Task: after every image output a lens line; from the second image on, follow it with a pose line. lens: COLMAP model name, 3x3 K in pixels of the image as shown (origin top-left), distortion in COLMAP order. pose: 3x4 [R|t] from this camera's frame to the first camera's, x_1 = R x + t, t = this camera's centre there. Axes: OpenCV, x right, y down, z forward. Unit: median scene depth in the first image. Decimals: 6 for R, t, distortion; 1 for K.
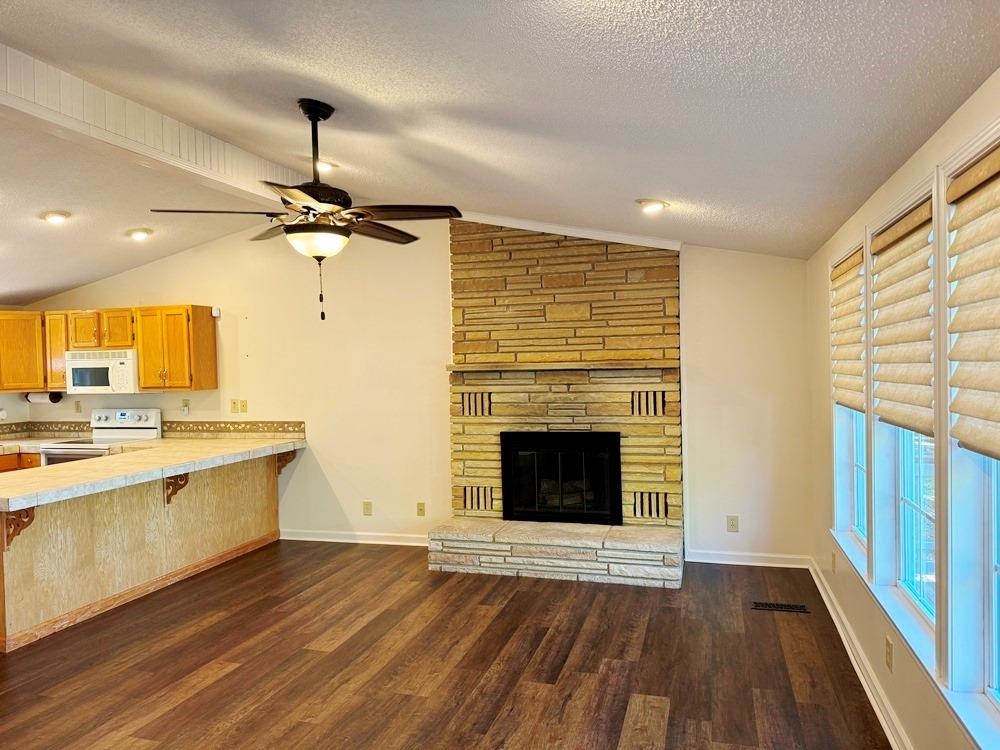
lens RADIAL K [[702.4, 0, 493.7], [0, 702.4, 373.9], [0, 0, 1]] dist [0.089372, -0.112295]
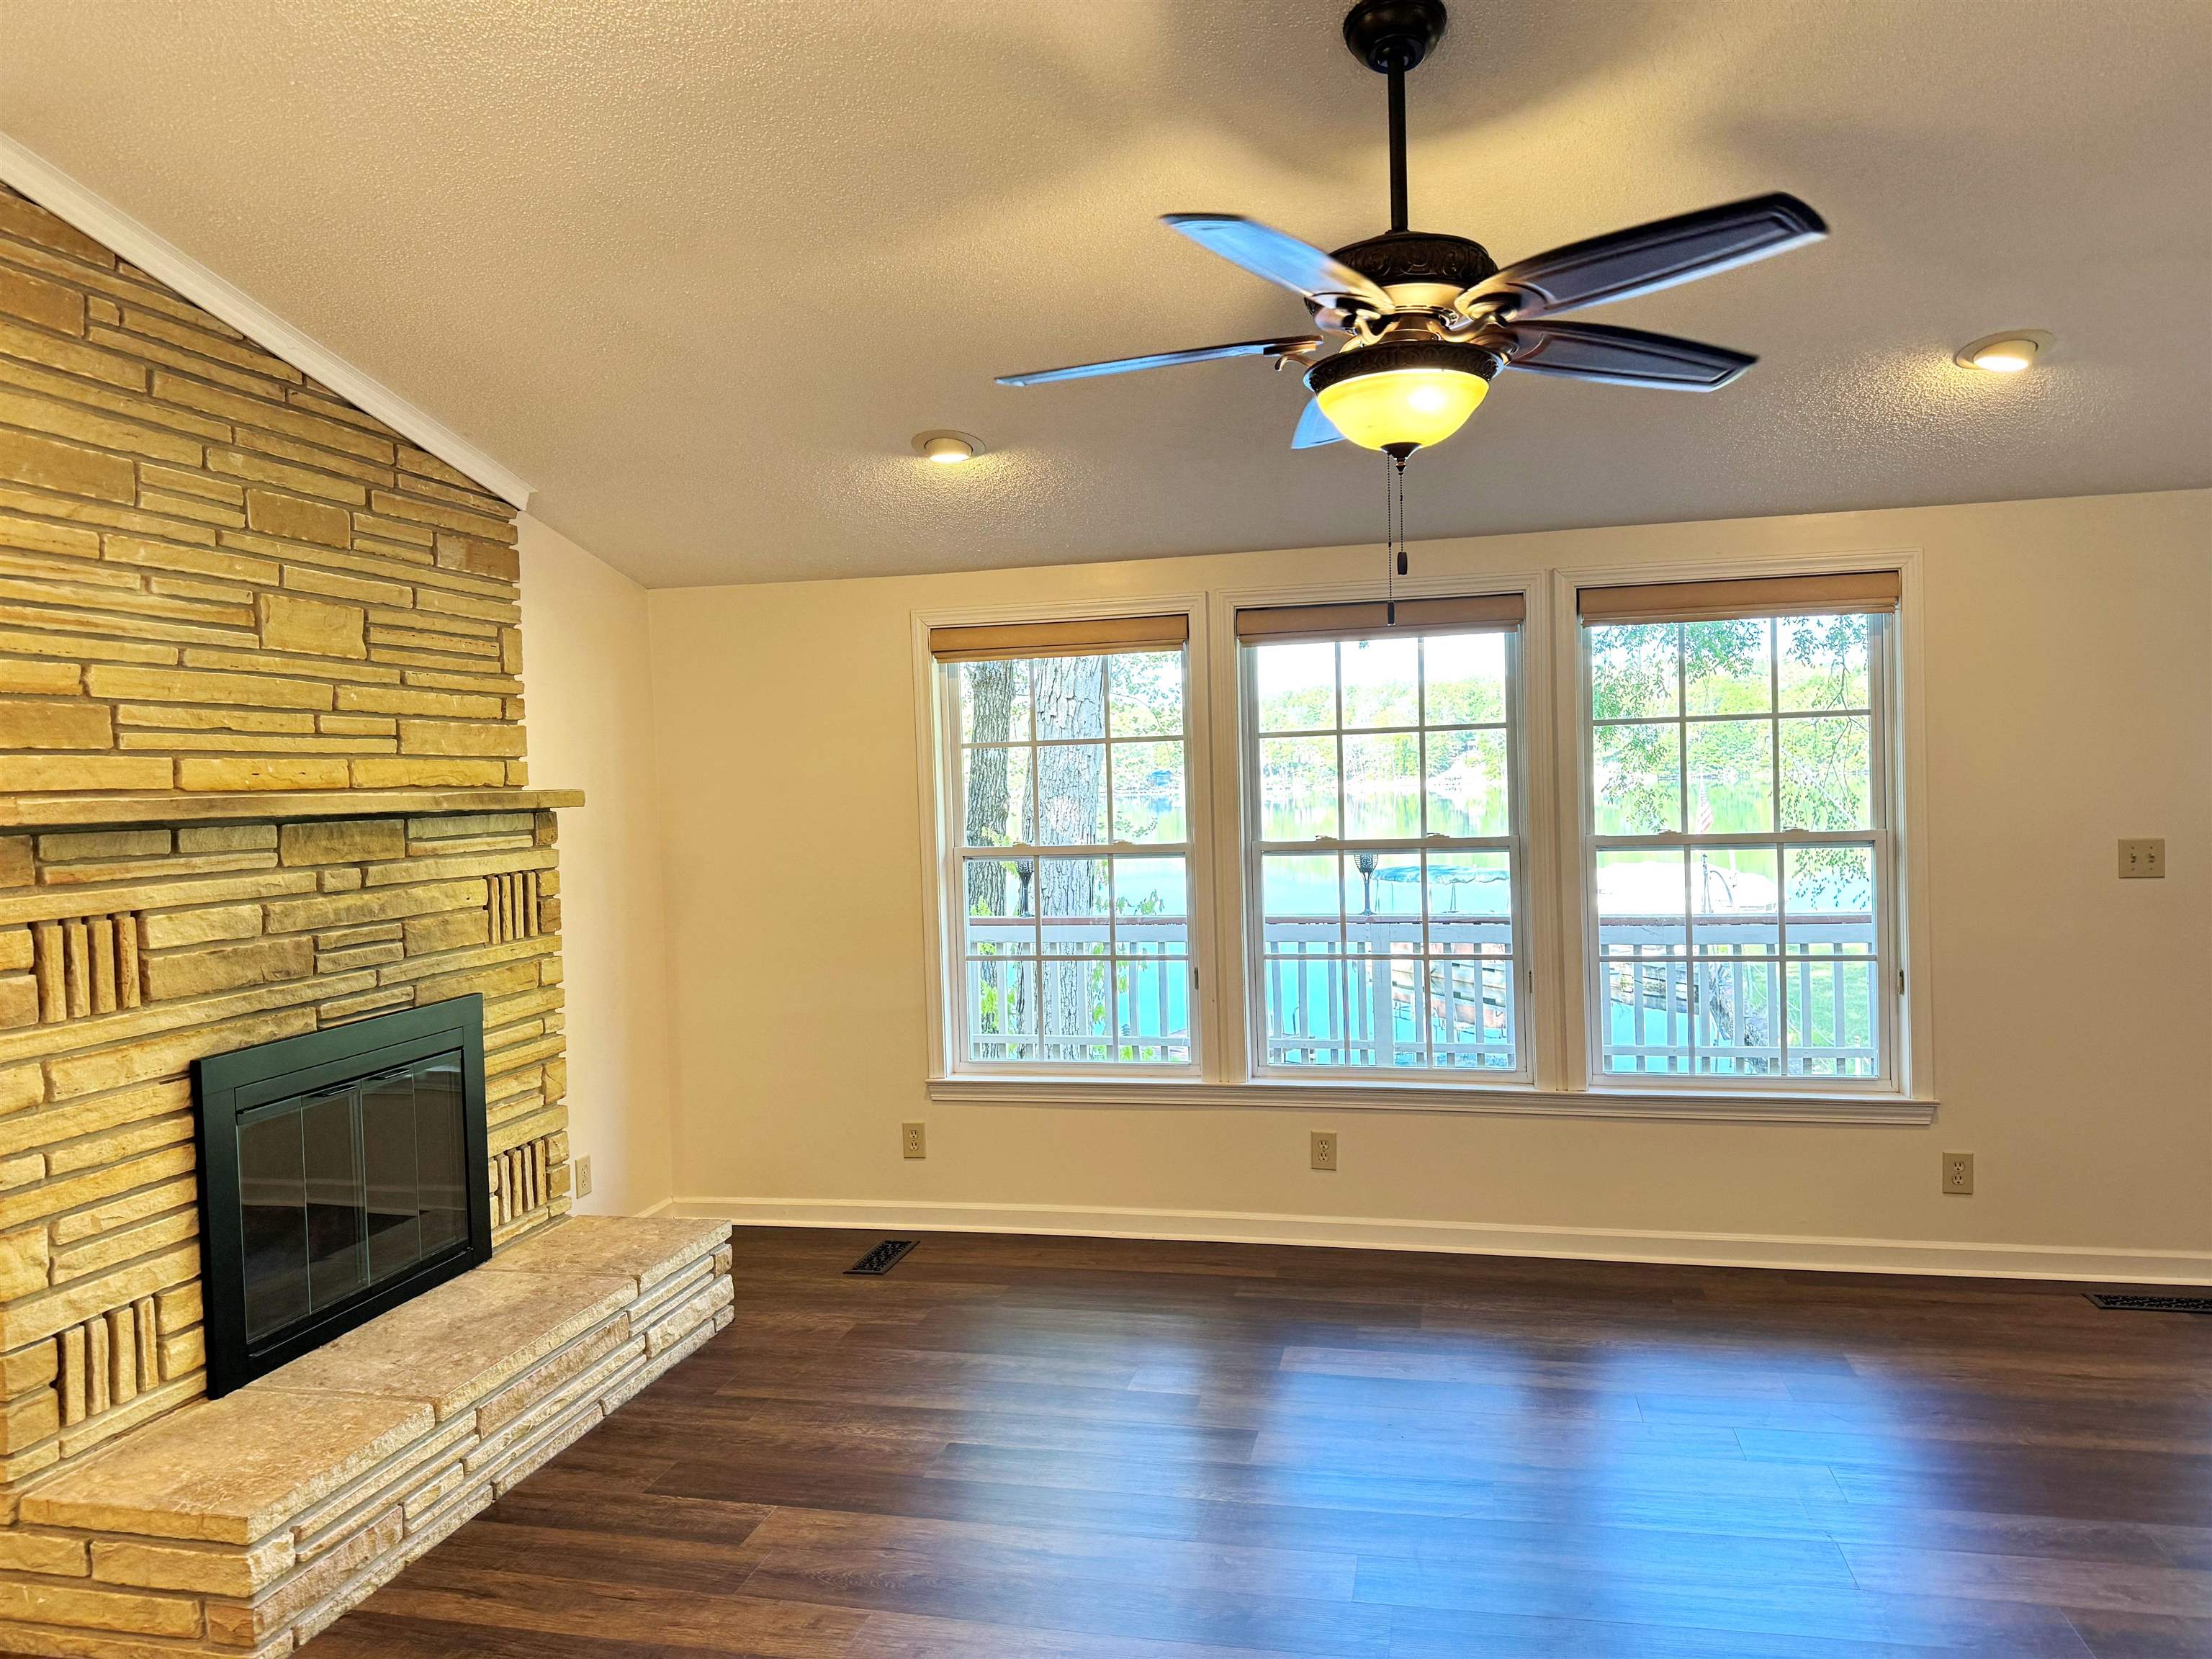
lens RADIAL K [[1553.8, 0, 1092.1], [0, 1553.8, 827.1], [0, 0, 1]] dist [0.089372, -0.112295]
pose [[-0.062237, -0.003738, 0.998054, -0.598736], [0.052078, 0.998619, 0.006987, 0.010598], [-0.996702, 0.052411, -0.061957, 0.720114]]
